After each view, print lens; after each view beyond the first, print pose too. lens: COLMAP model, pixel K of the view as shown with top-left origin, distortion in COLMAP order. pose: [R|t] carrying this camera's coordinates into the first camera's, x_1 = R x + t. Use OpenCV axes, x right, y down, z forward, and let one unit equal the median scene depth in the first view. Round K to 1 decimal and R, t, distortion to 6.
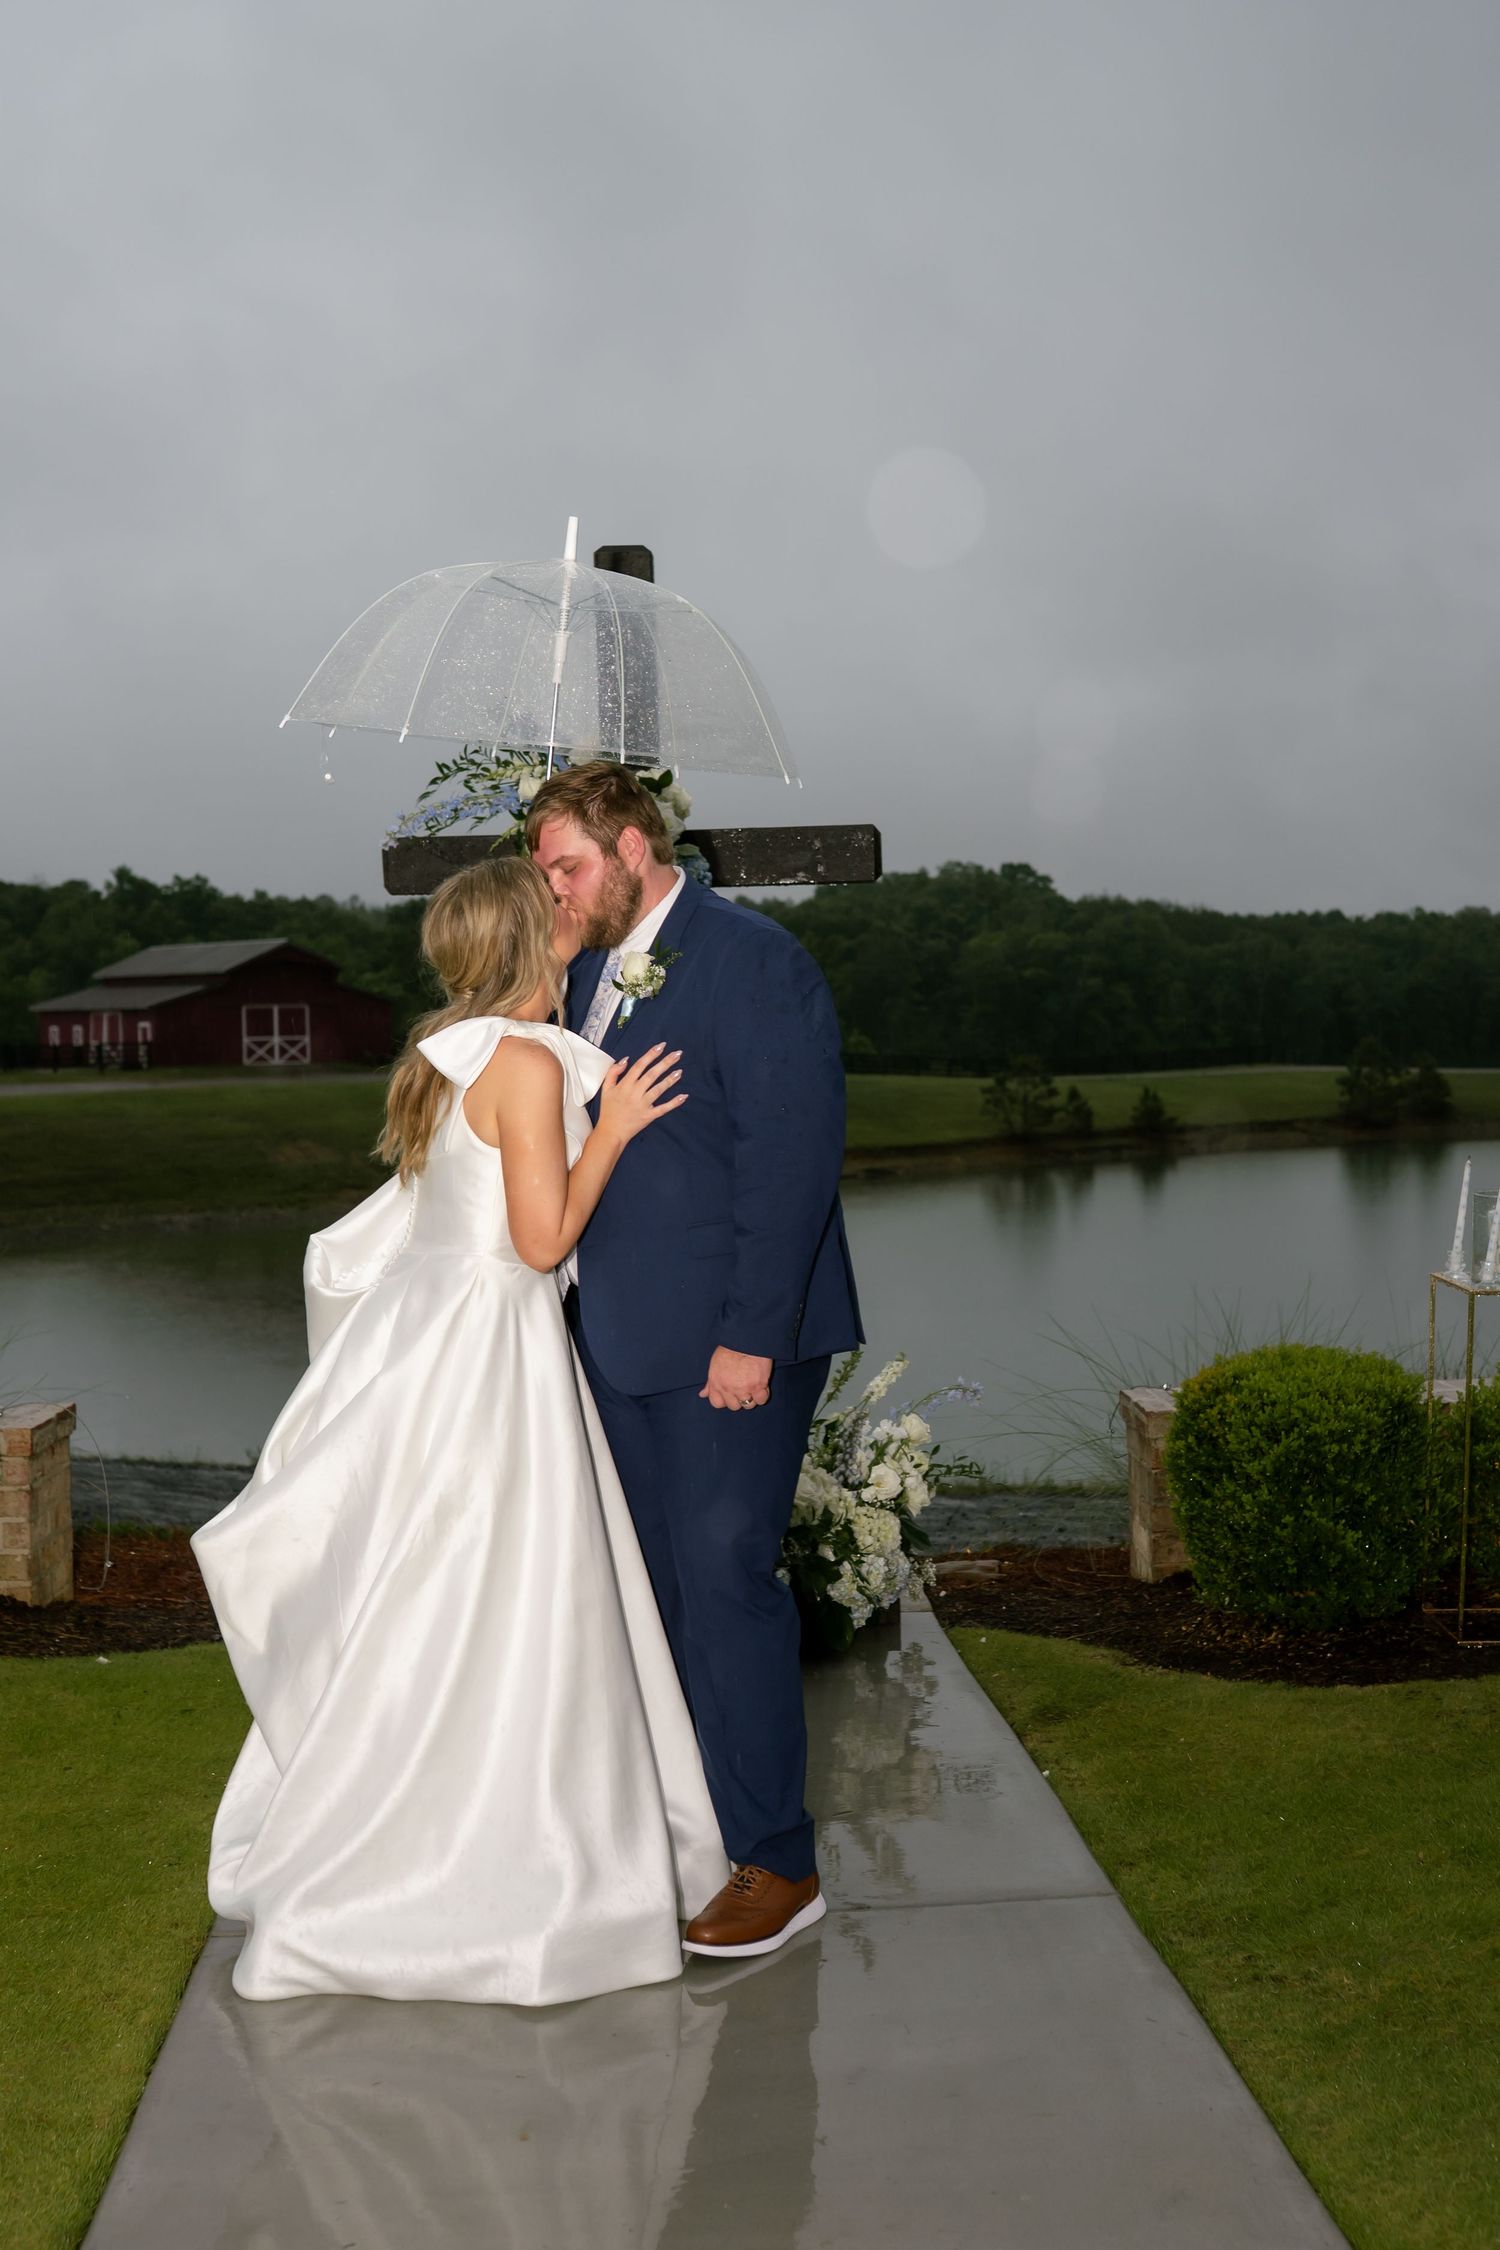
lens RADIAL K [[2291.5, 0, 750.0], [0, 2291.5, 1125.0], [0, 0, 1]] dist [0.000881, 0.002694]
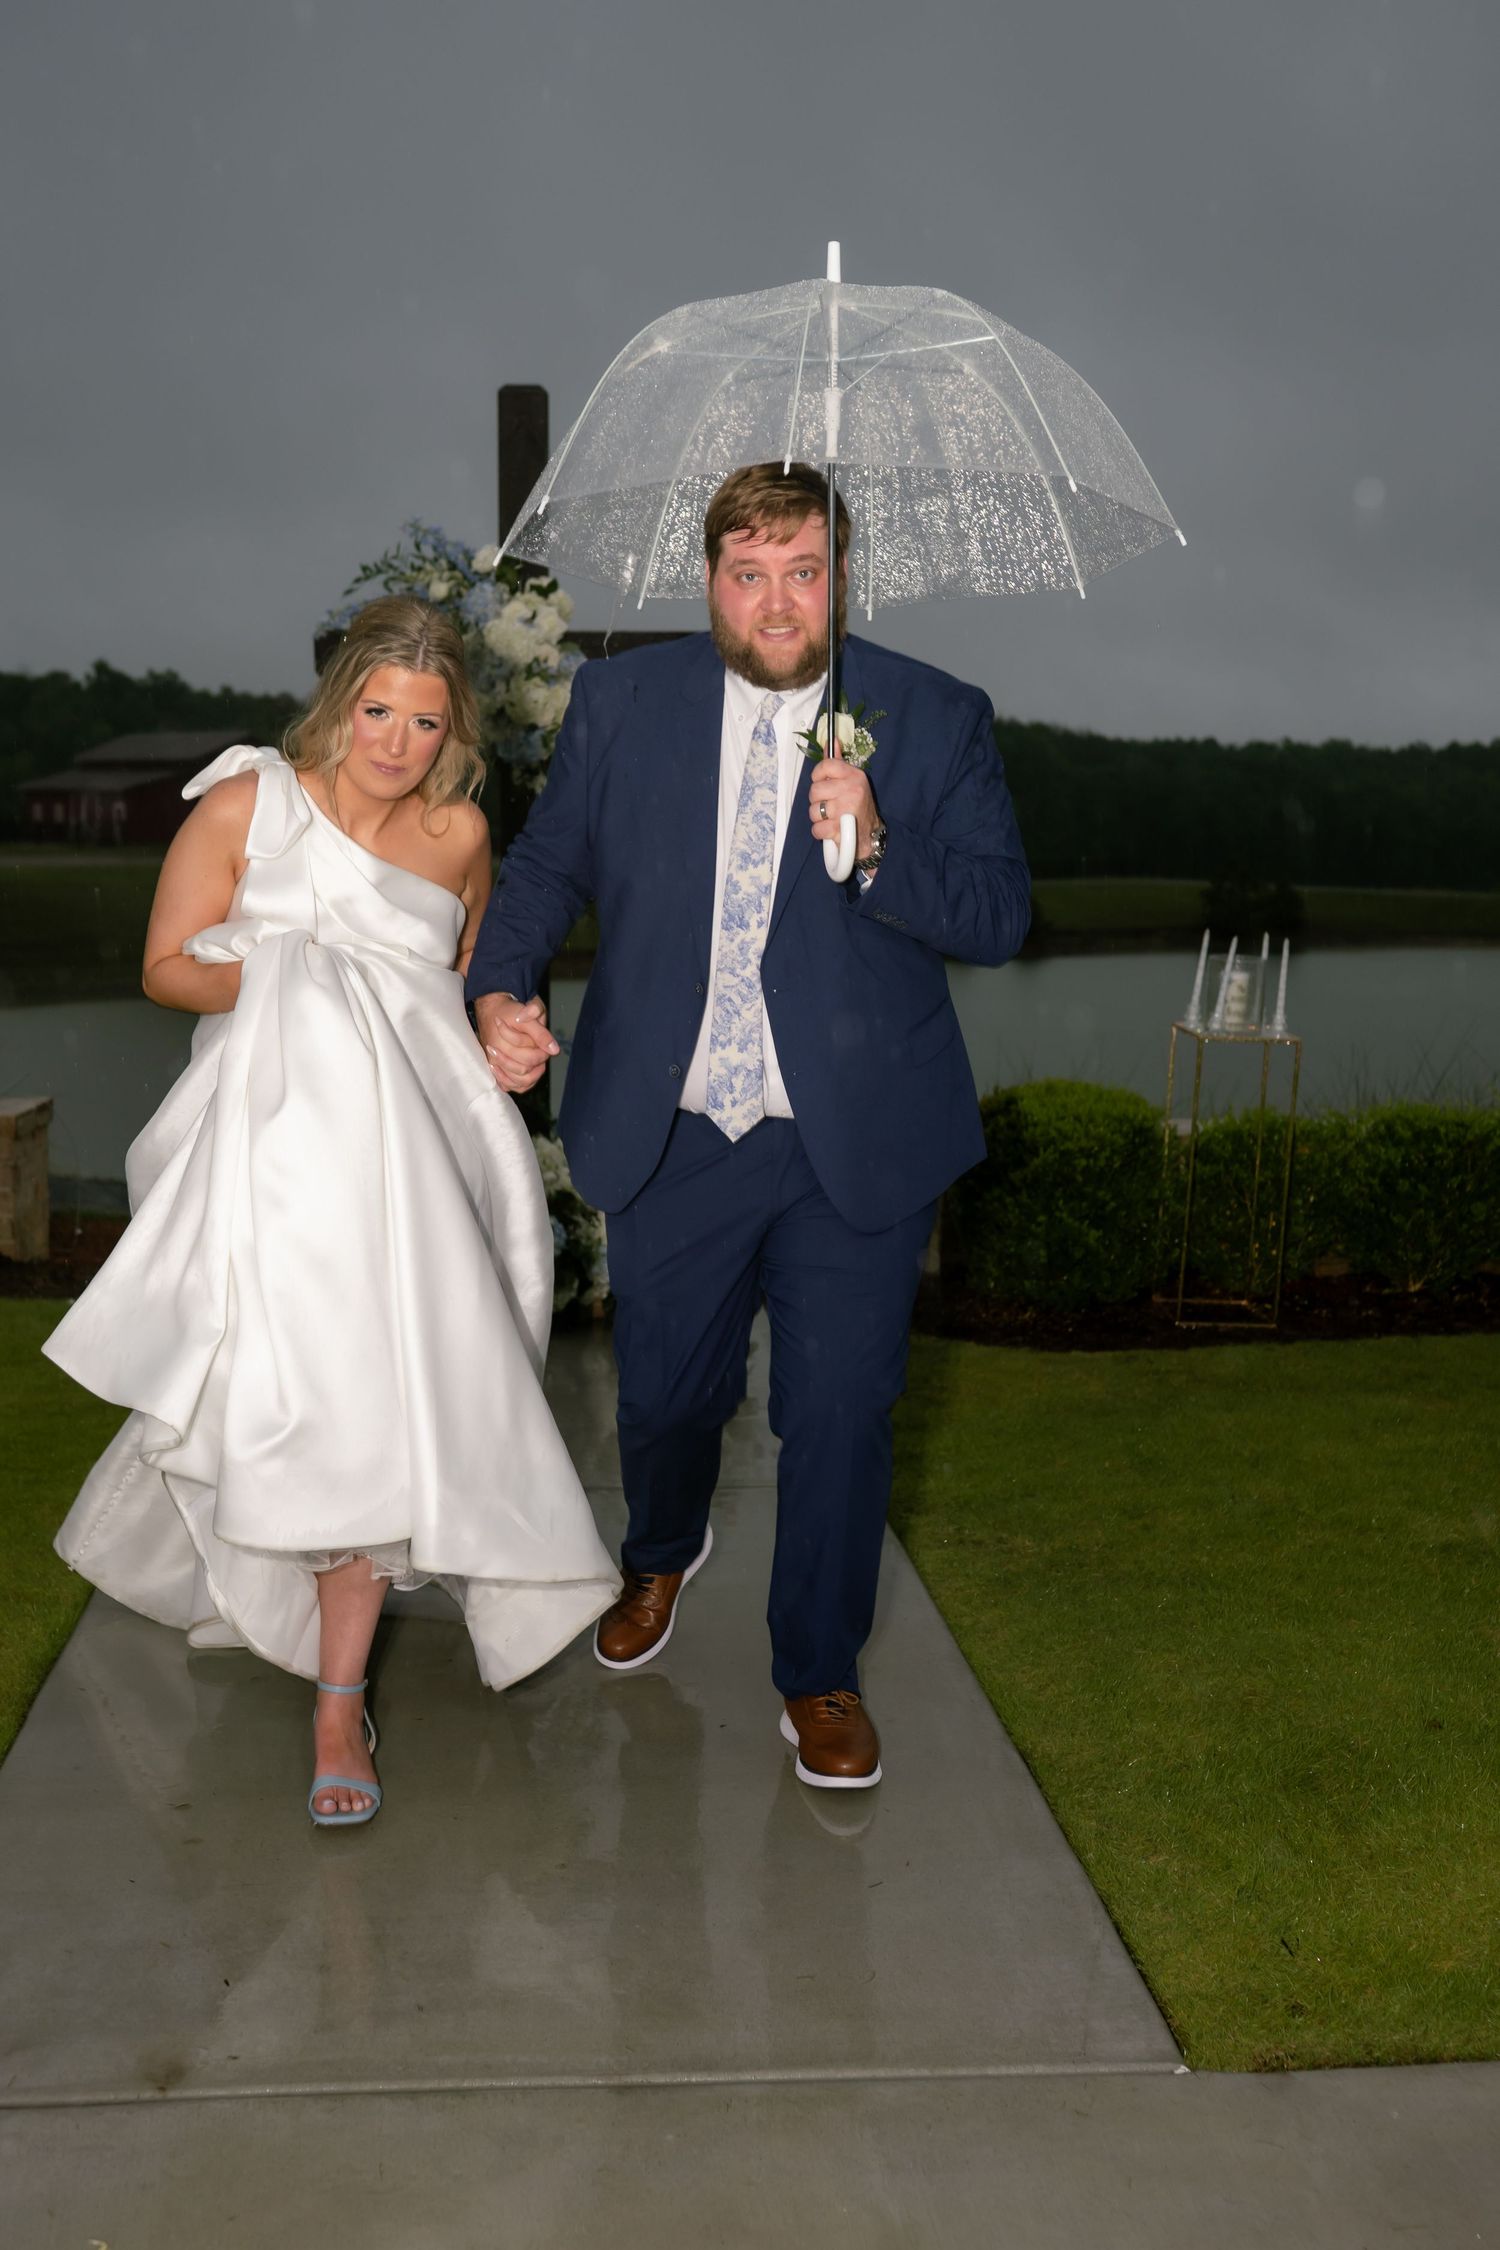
lens RADIAL K [[2282.7, 0, 726.8], [0, 2282.7, 1161.4], [0, 0, 1]] dist [-0.011523, -0.012628]
pose [[0.999445, 0.033307, 0.000426, 0.064118], [-0.033216, 0.995570, 0.087958, 0.039521], [0.002506, -0.087923, 0.996124, -0.206294]]
